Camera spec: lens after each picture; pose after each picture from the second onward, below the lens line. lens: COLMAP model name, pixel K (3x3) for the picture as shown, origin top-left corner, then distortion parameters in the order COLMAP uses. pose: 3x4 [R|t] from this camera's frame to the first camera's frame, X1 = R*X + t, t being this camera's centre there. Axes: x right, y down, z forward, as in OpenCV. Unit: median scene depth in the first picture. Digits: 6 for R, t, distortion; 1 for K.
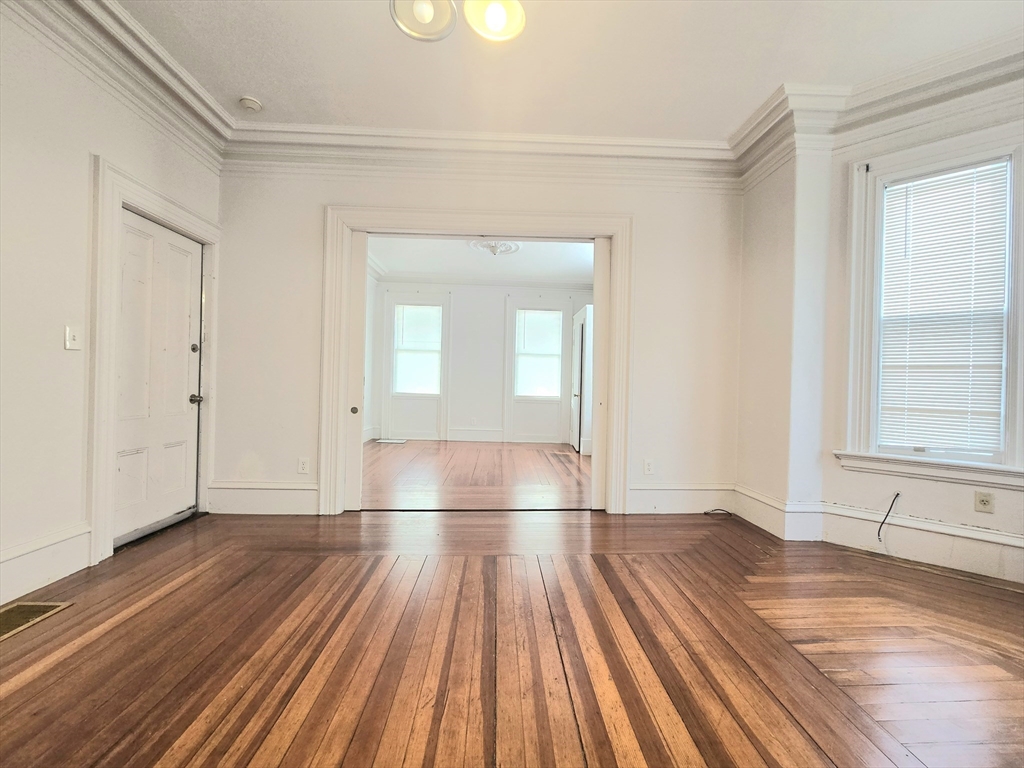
lens RADIAL K [[418.9, 0, 512.0], [0, 418.9, 384.0], [0, 0, 1]] dist [-0.001005, 0.000027]
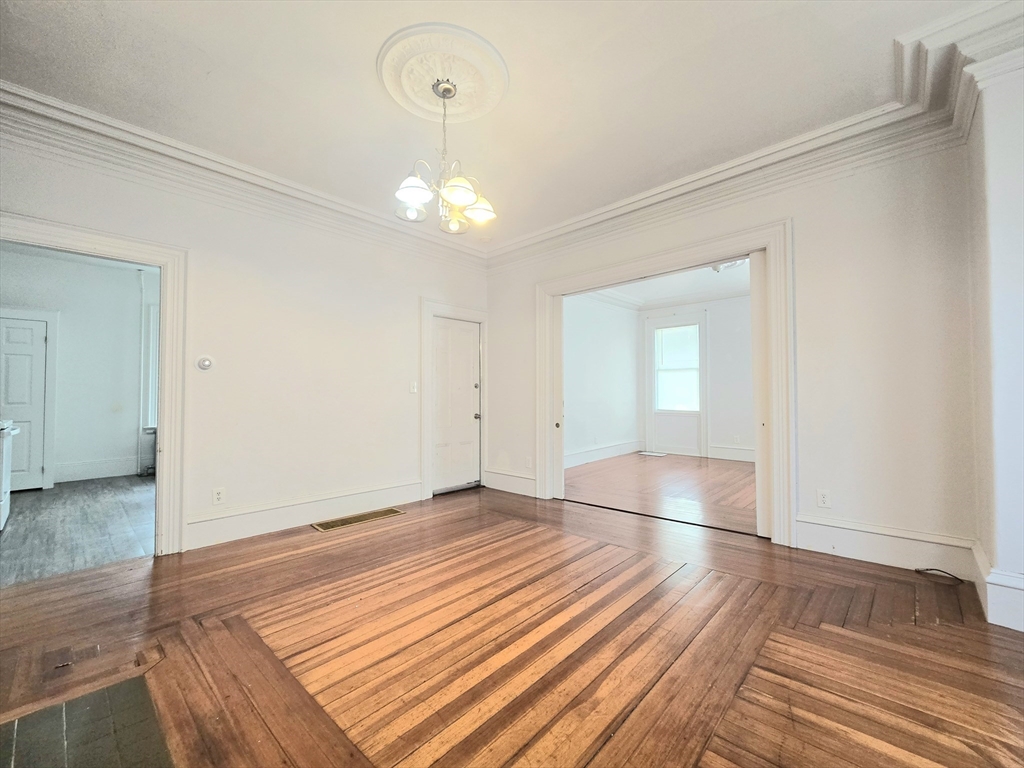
lens RADIAL K [[416.2, 0, 512.0], [0, 416.2, 384.0], [0, 0, 1]] dist [0.000108, 0.000139]
pose [[0.703943, -0.046439, -0.708736, 0.512549], [0.022770, 0.998823, -0.042830, -0.018288], [0.709891, 0.014012, 0.704172, -0.072962]]
